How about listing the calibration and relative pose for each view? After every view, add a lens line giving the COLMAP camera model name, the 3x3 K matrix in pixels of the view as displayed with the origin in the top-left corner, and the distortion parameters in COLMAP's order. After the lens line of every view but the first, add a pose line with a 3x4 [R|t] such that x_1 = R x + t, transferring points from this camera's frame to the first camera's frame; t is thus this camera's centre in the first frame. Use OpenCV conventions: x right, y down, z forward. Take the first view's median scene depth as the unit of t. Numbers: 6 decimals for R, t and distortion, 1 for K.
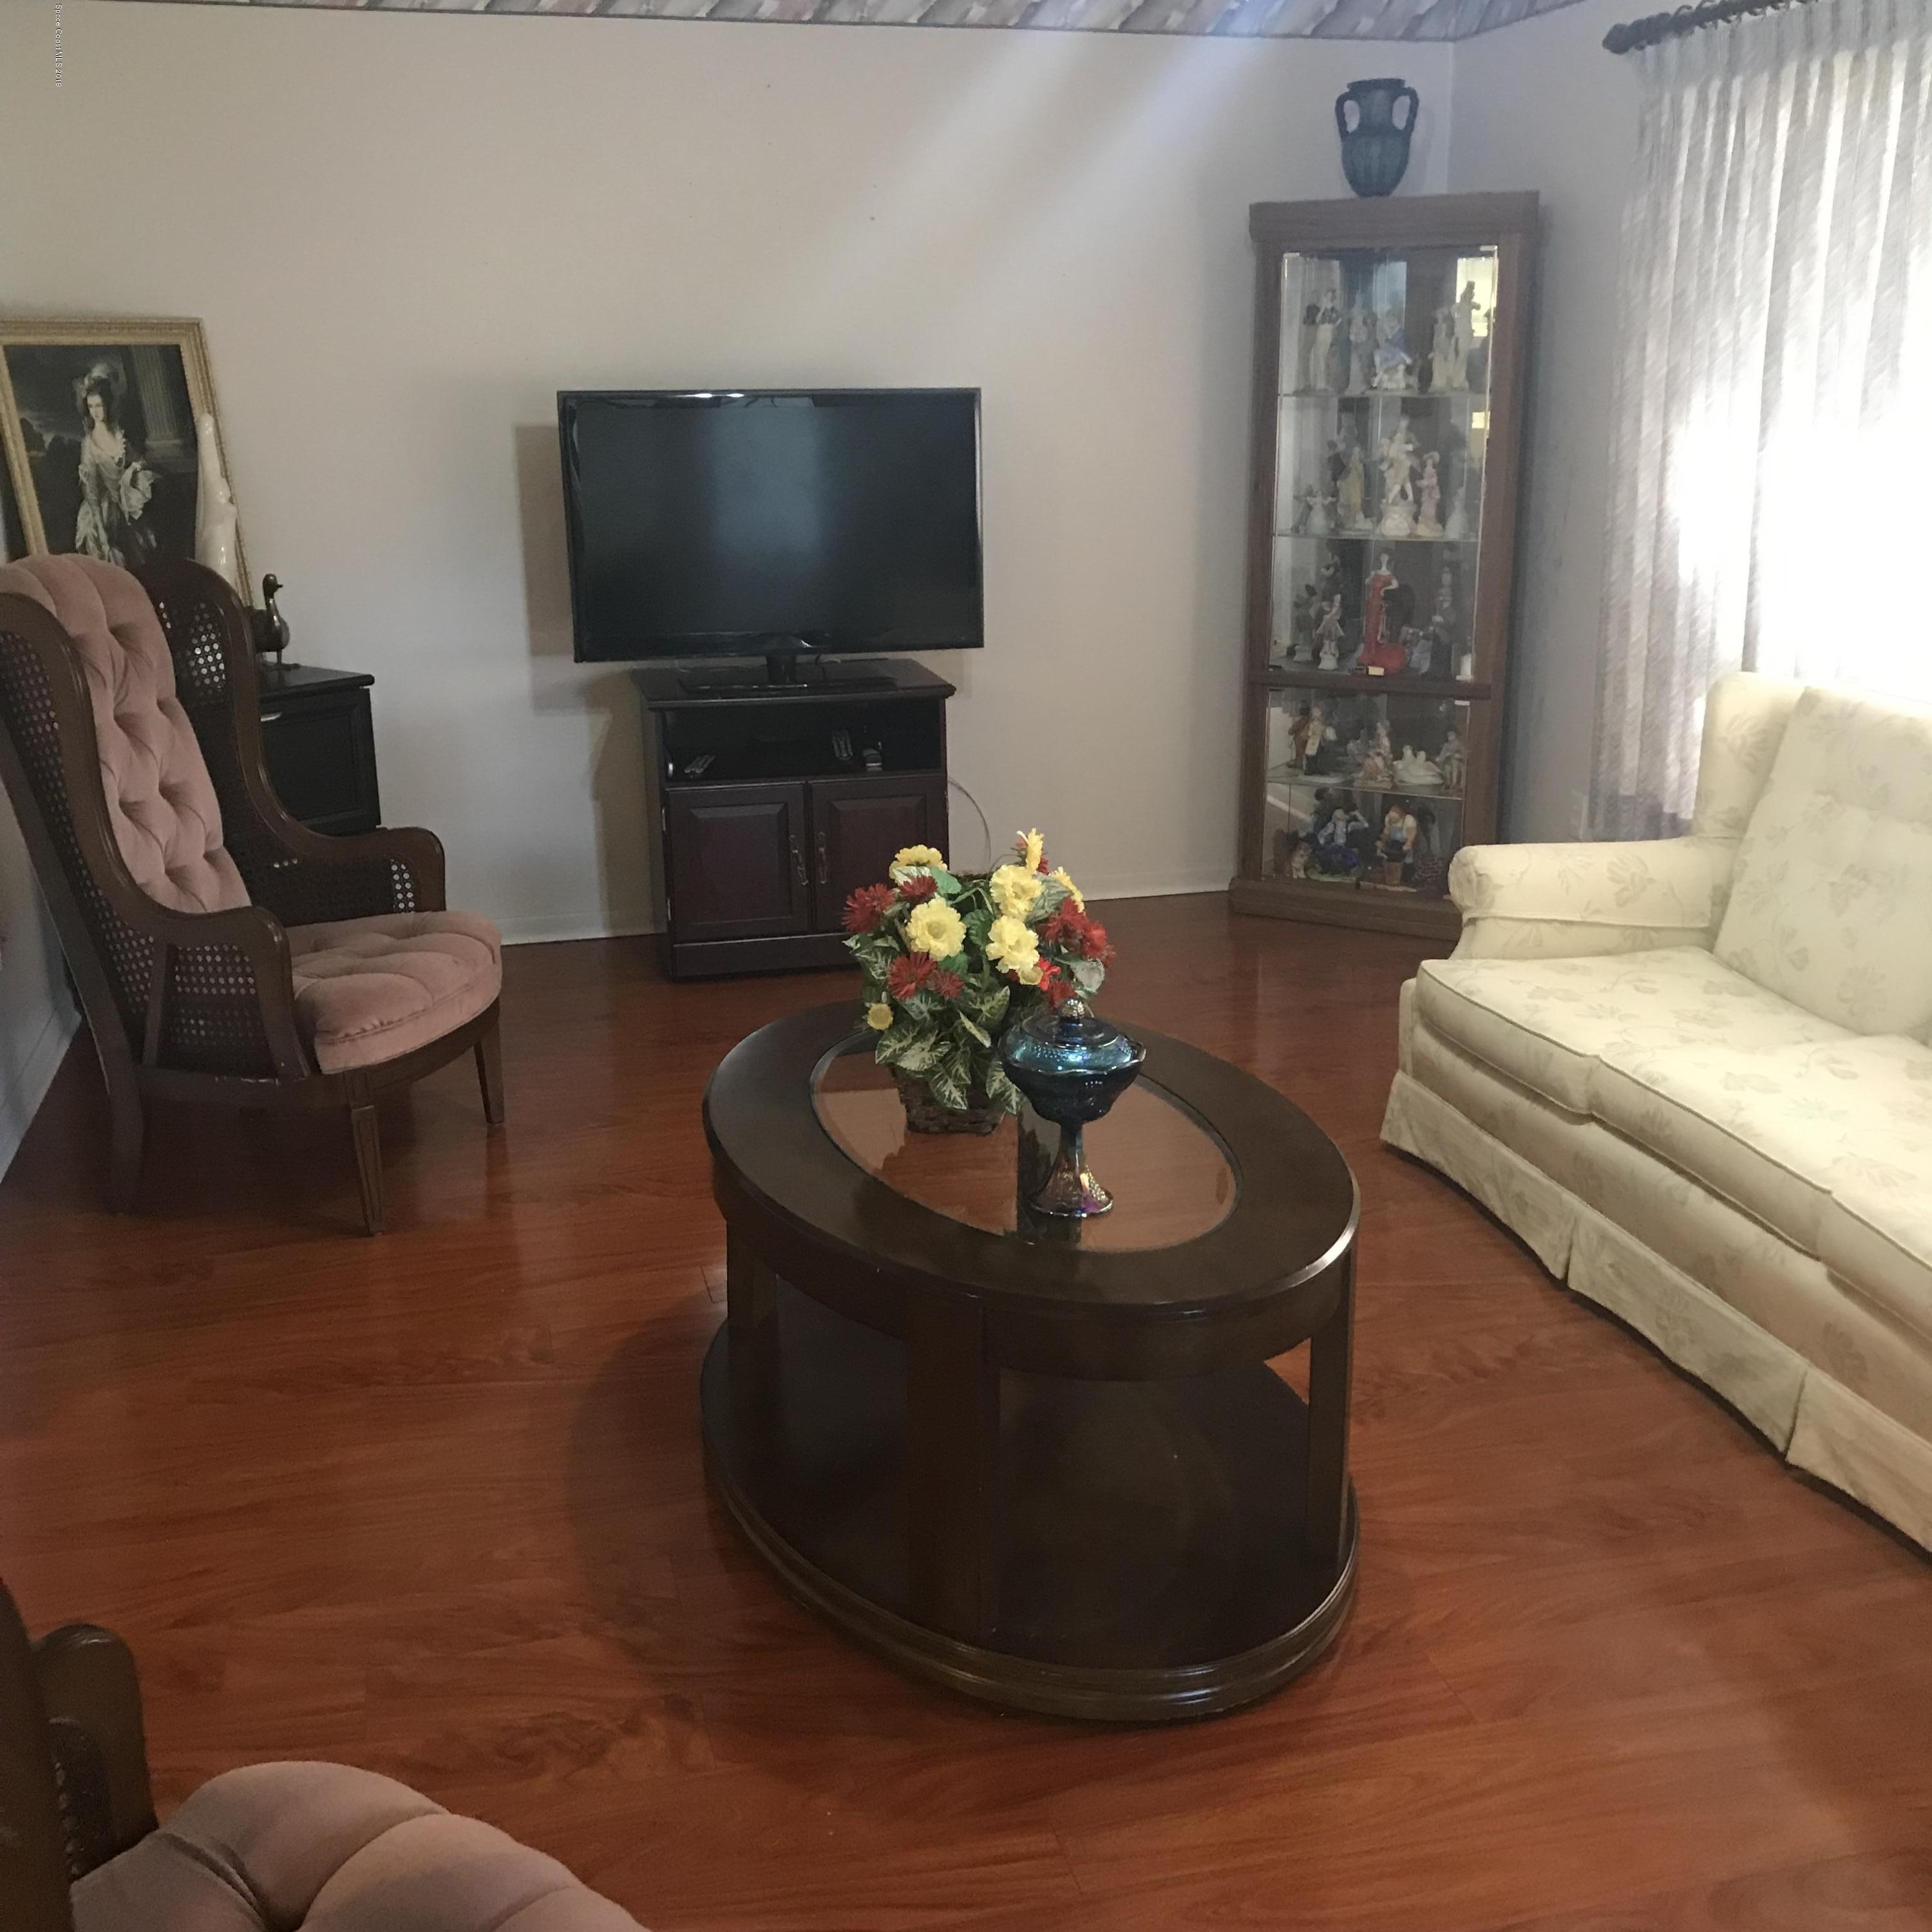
lens RADIAL K [[2134.3, 0, 965.1], [0, 2134.3, 958.5], [0, 0, 1]] dist [0.015674, -0.027083]
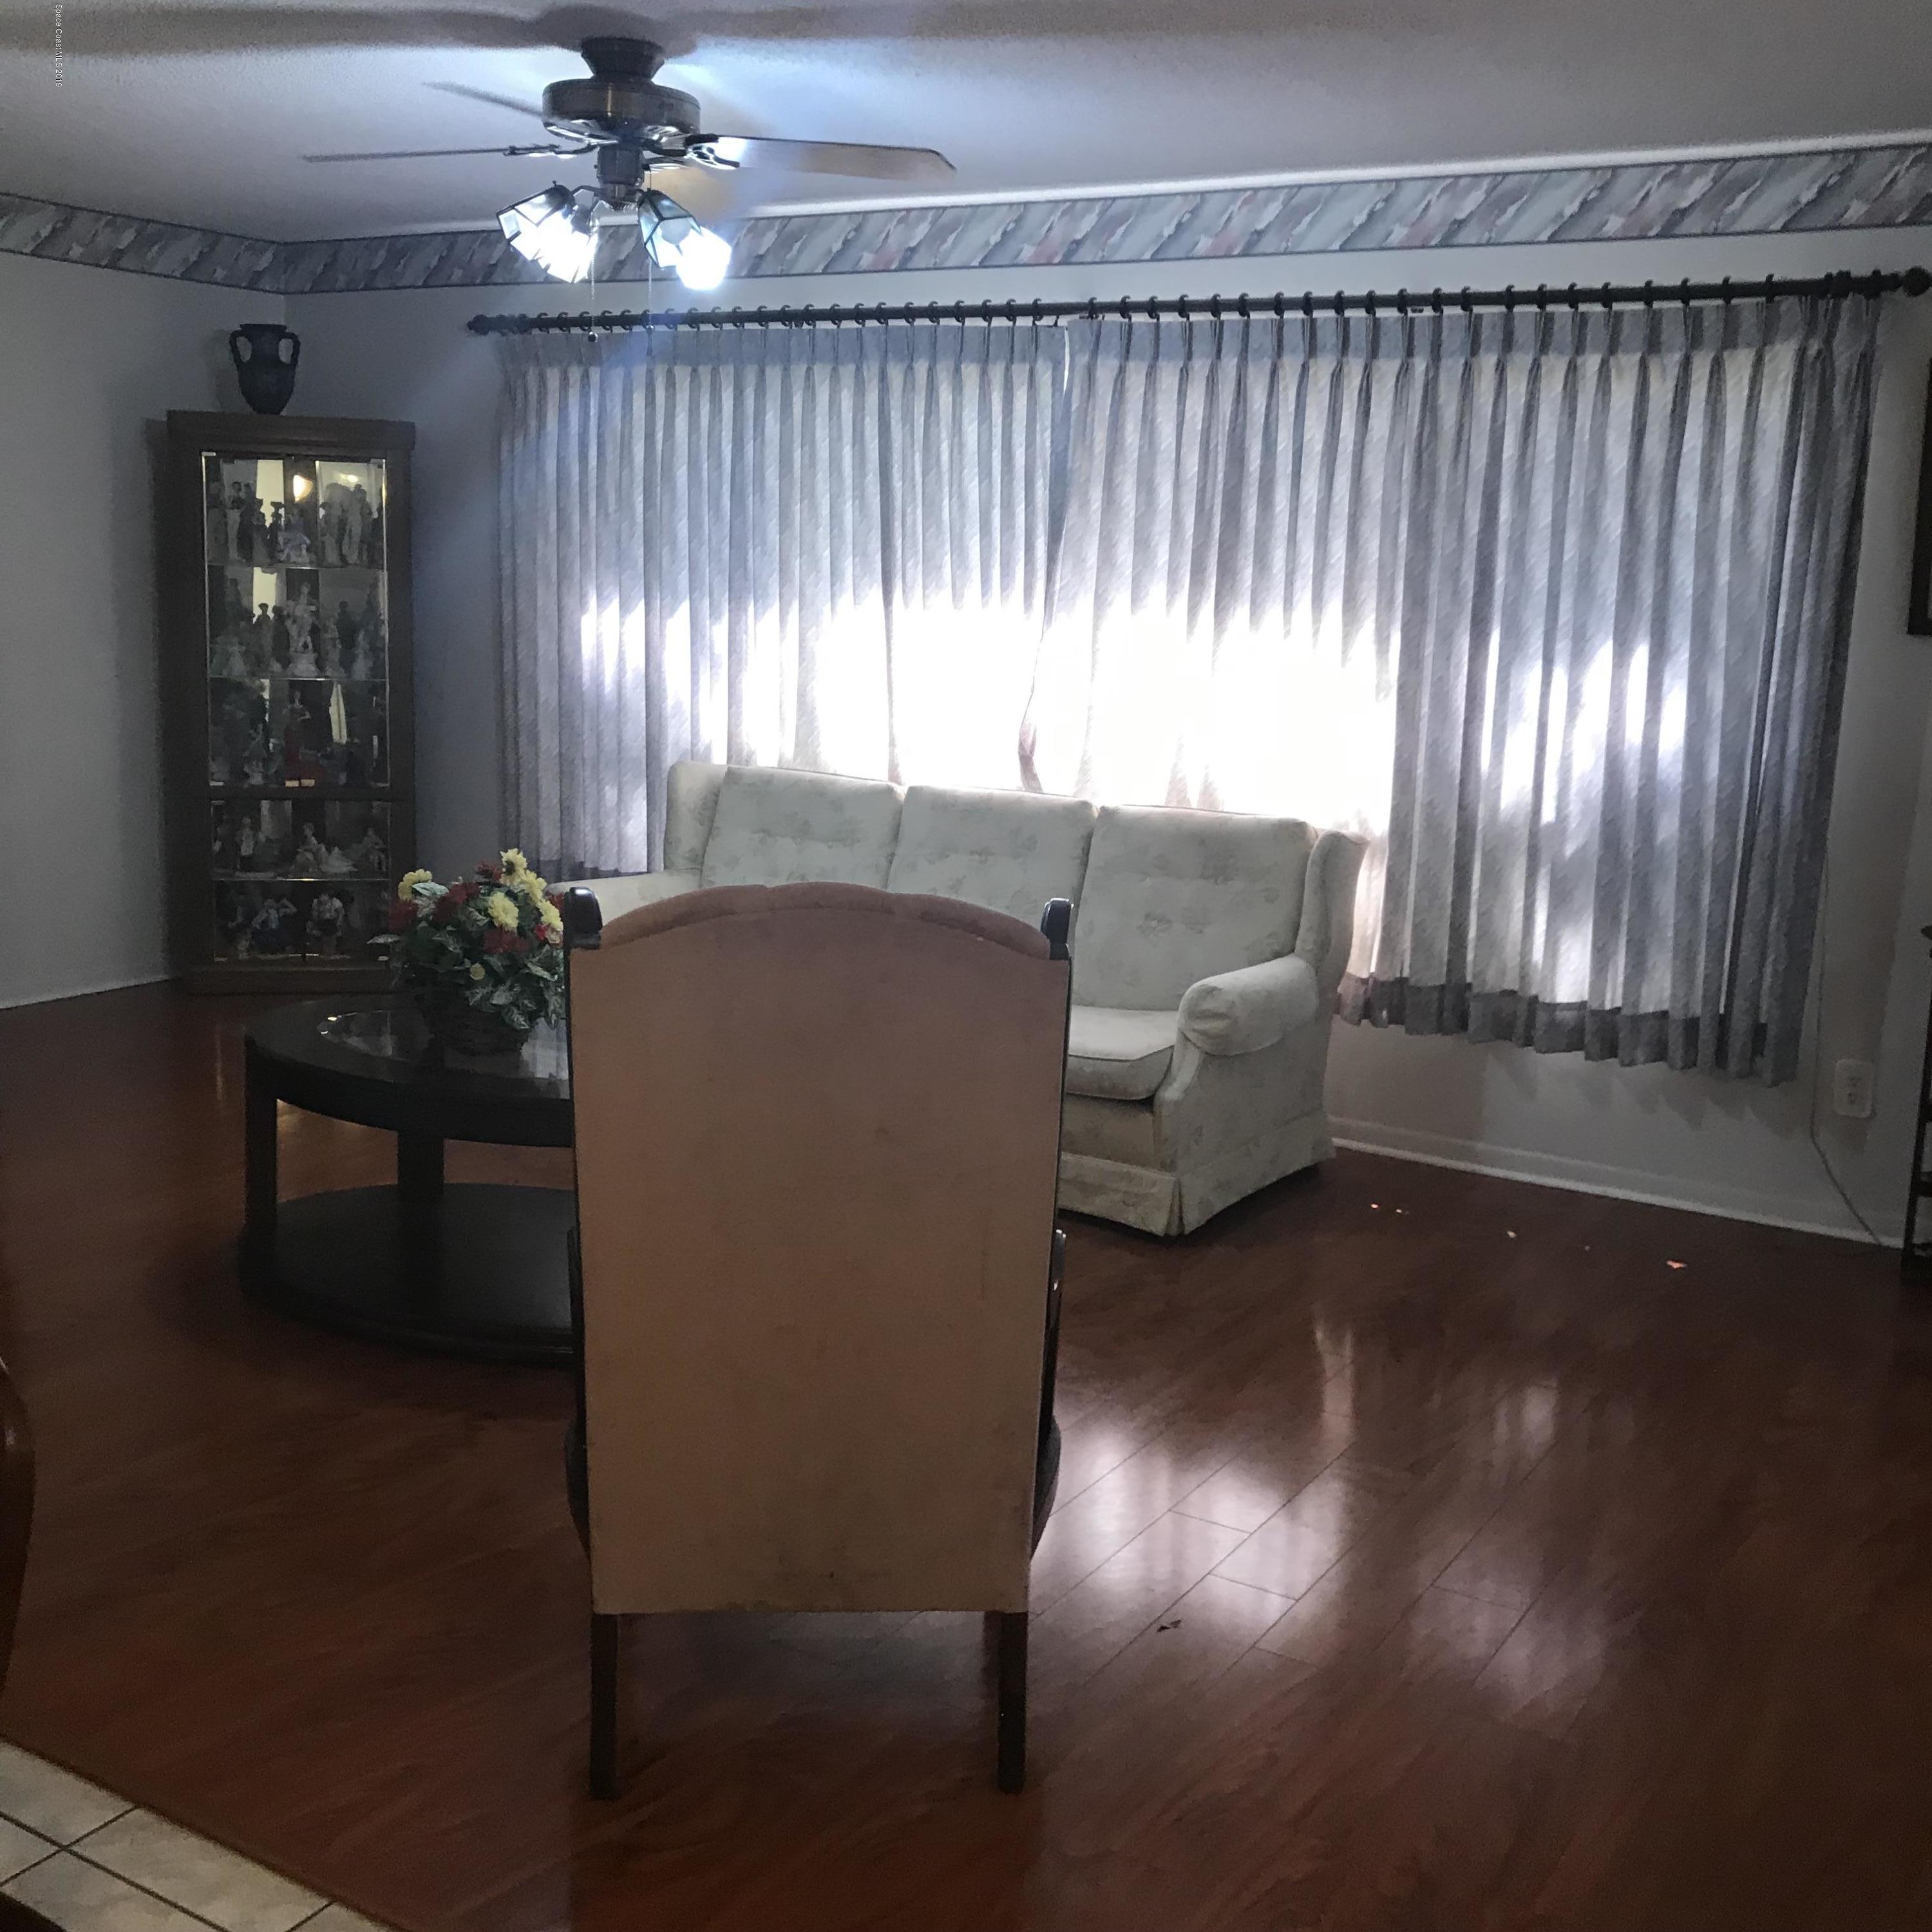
lens RADIAL K [[2144.6, 0, 967.3], [0, 2144.6, 938.6], [0, 0, 1]] dist [0.133422, -0.346627]
pose [[0.725685, -0.088413, 0.682323, -0.463751], [0.145818, 0.988945, -0.026941, 0.053178], [-0.672398, 0.119046, 0.730554, -0.205400]]
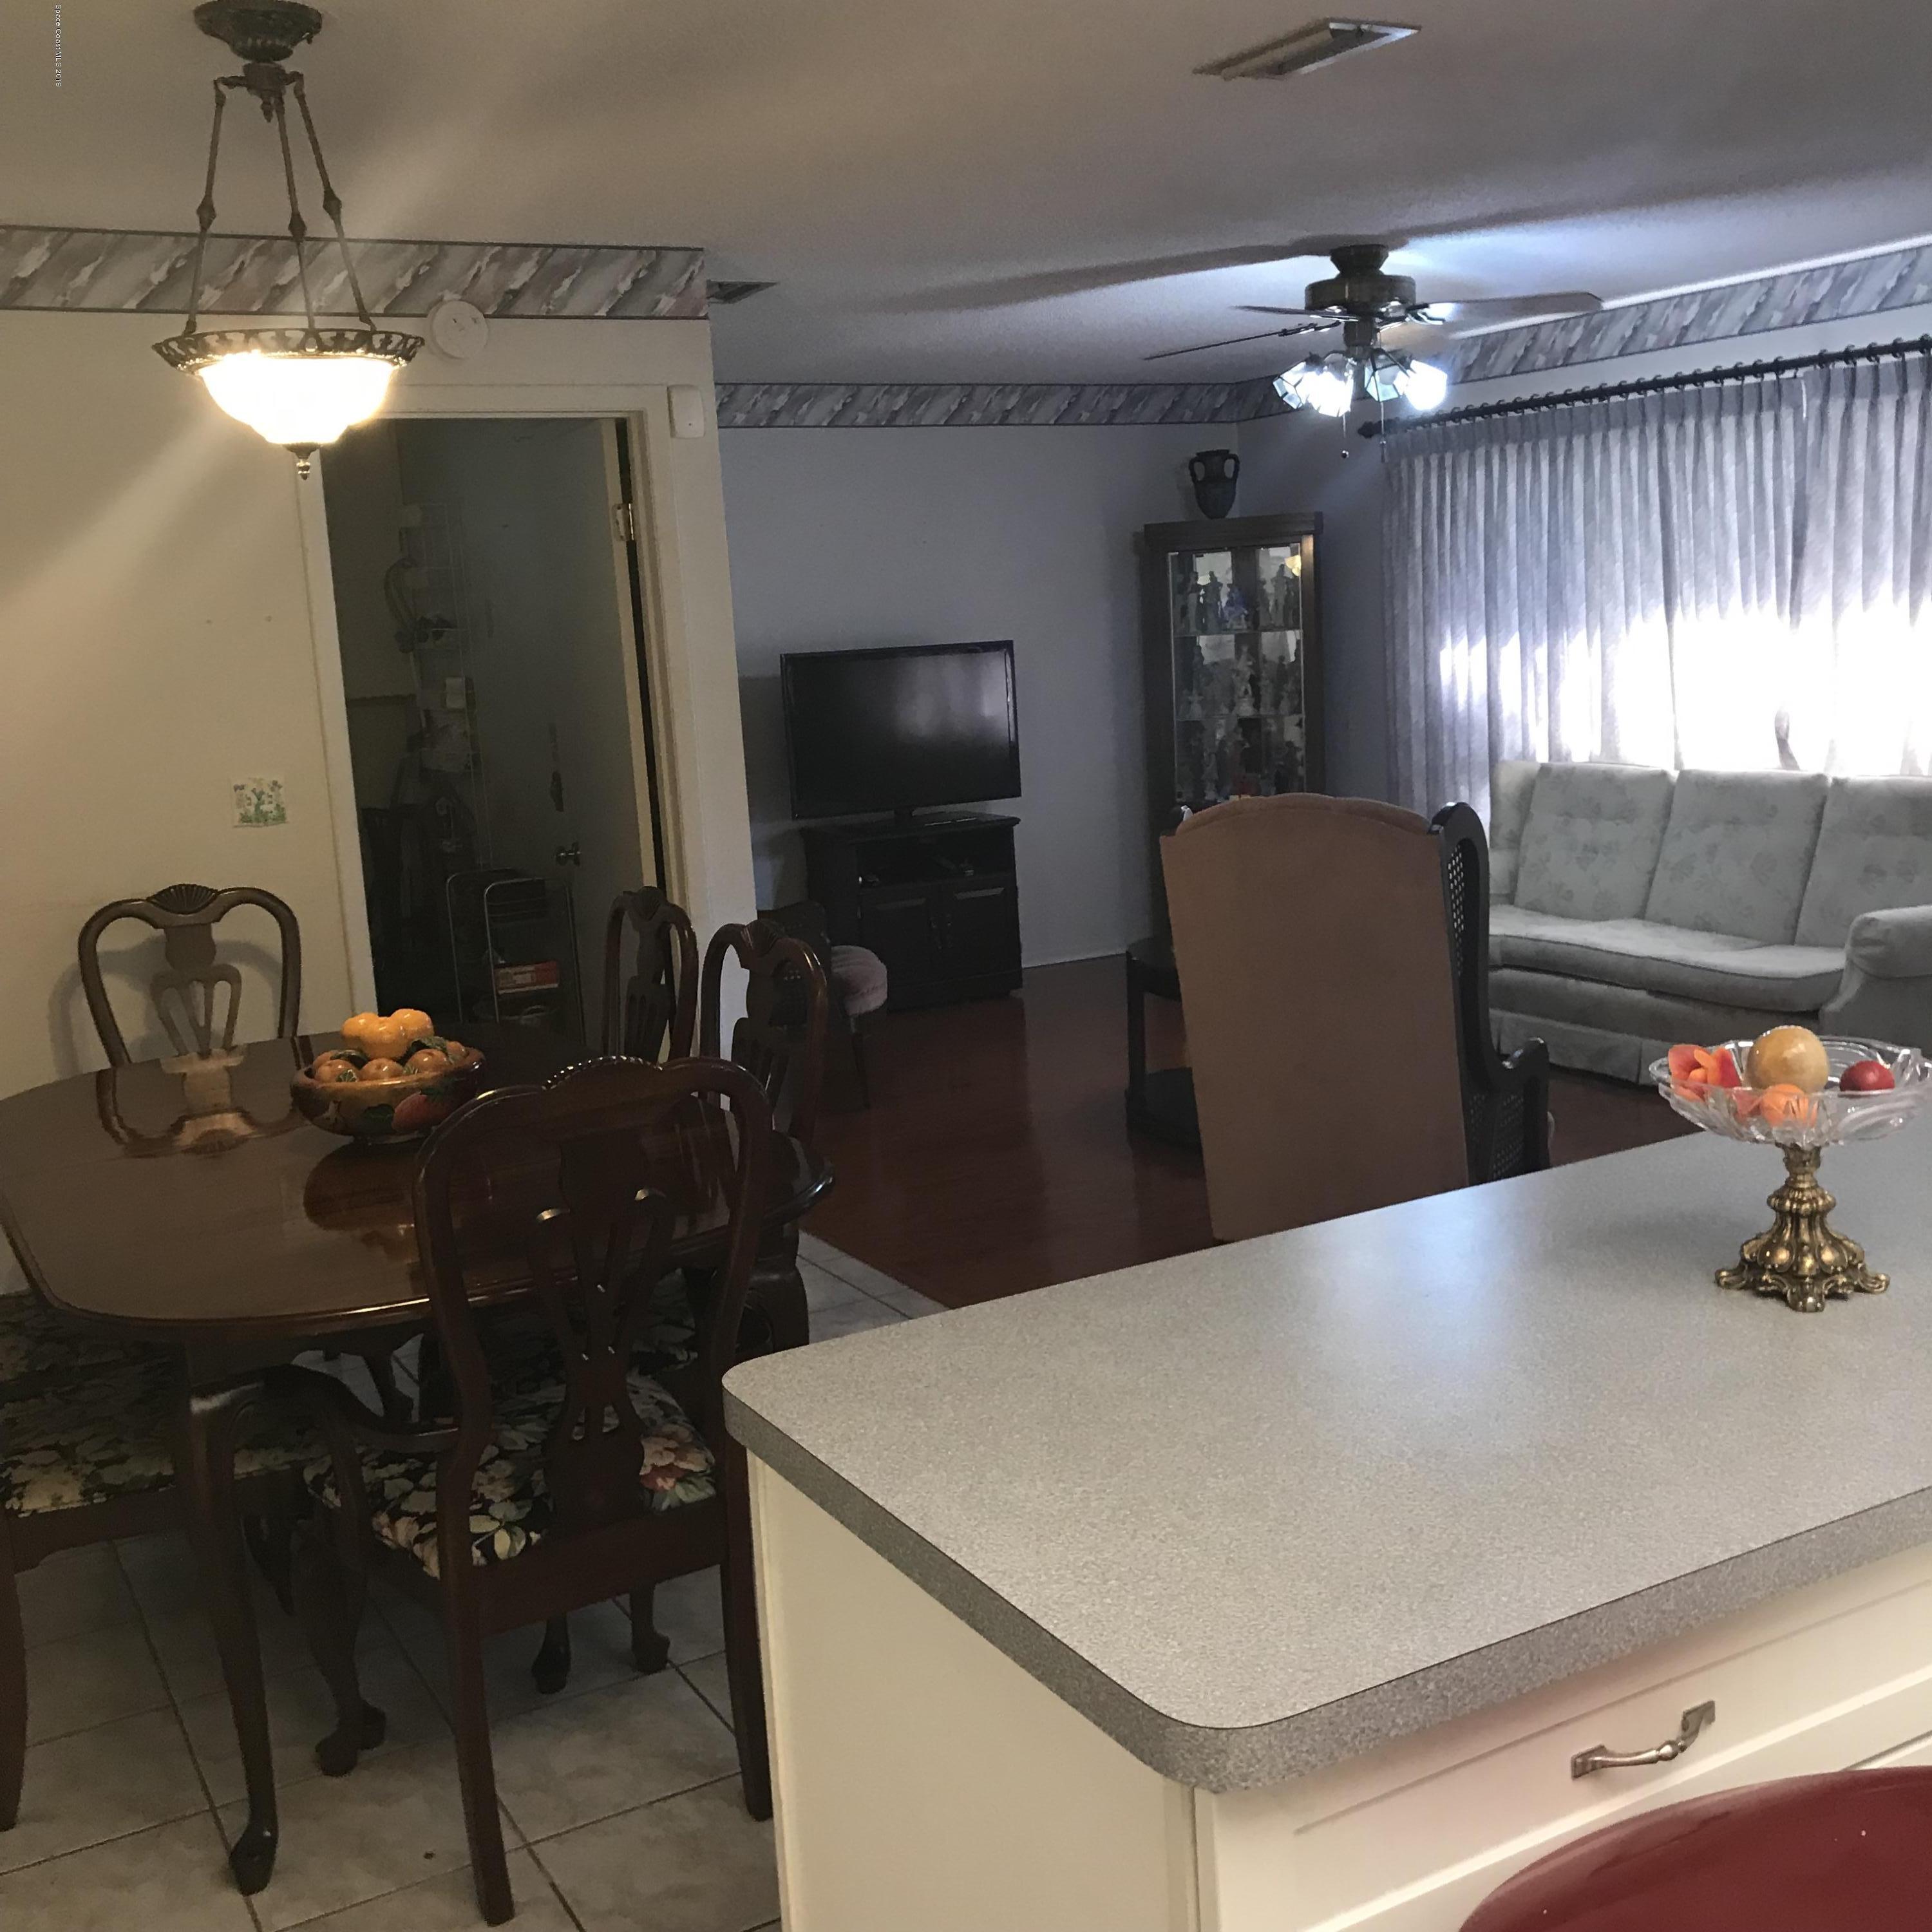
lens RADIAL K [[2134.3, 0, 965.1], [0, 2134.3, 958.5], [0, 0, 1]] dist [0.015674, -0.027083]
pose [[0.967837, -0.086038, 0.236411, -0.474703], [0.113825, 0.987776, -0.106500, 0.157299], [-0.224358, 0.129984, 0.965799, -0.587537]]
